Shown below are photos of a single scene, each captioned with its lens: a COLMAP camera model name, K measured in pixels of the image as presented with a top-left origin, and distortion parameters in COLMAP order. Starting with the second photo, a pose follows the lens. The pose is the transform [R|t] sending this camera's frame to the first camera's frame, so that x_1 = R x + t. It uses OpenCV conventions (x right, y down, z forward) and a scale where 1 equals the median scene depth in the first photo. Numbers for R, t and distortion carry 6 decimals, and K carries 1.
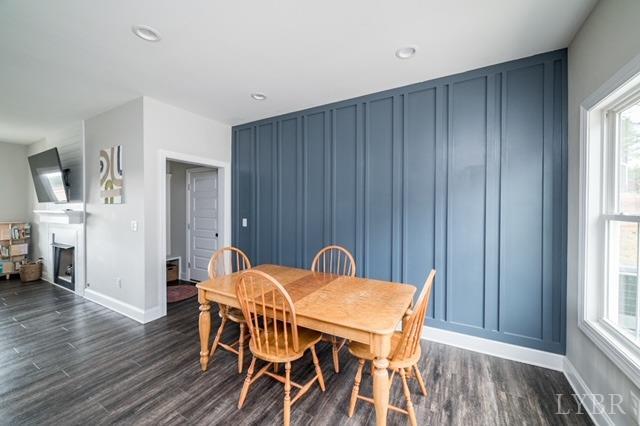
lens RADIAL K [[242.4, 0, 329.0], [0, 242.4, 212.6], [0, 0, 1]] dist [-0.001760, 0.000024]
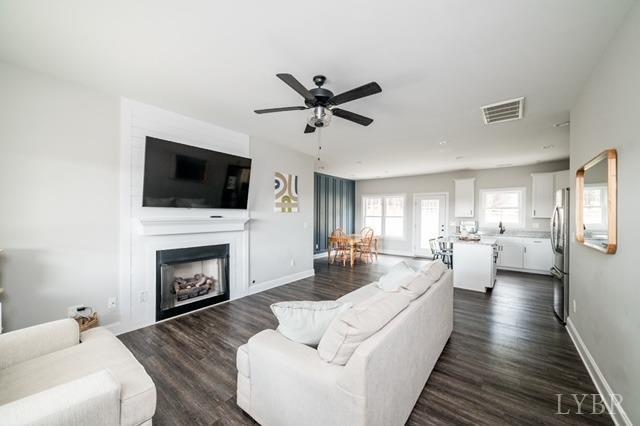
lens RADIAL K [[242.4, 0, 329.0], [0, 242.4, 212.6], [0, 0, 1]] dist [-0.001760, 0.000024]
pose [[0.159676, -0.003313, 0.987164, -2.254052], [0.004081, 0.999988, 0.002696, -0.035042], [-0.987161, 0.003599, 0.159688, 0.499760]]
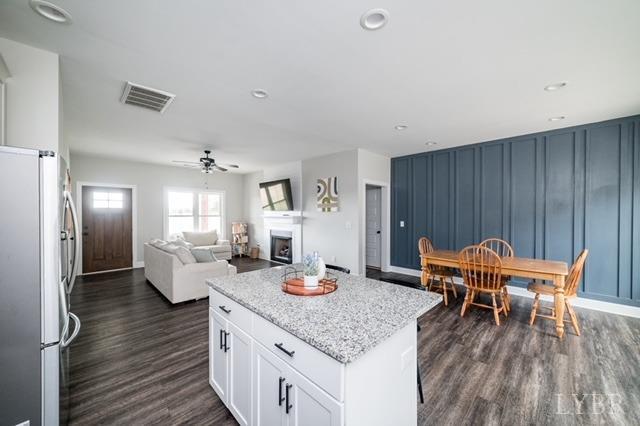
lens RADIAL K [[245.7, 0, 321.6], [0, 245.7, 215.5], [0, 0, 1]] dist [-0.000388, 0.000184]
pose [[0.961126, 0.000911, -0.276109, -0.457596], [-0.002517, 0.999982, -0.005464, -0.000191], [0.276099, 0.005947, 0.961111, -0.626394]]
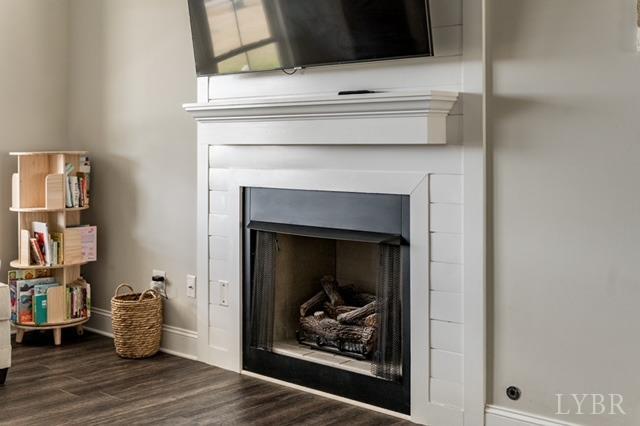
lens RADIAL K [[831.5, 0, 320.0], [0, 831.5, 213.0], [0, 0, 1]] dist [-0.019763, -0.023054]
pose [[0.969023, 0.021326, -0.246048, -1.060875], [-0.007319, 0.998307, 0.057703, 0.075090], [0.246862, -0.054115, 0.967538, 0.152283]]
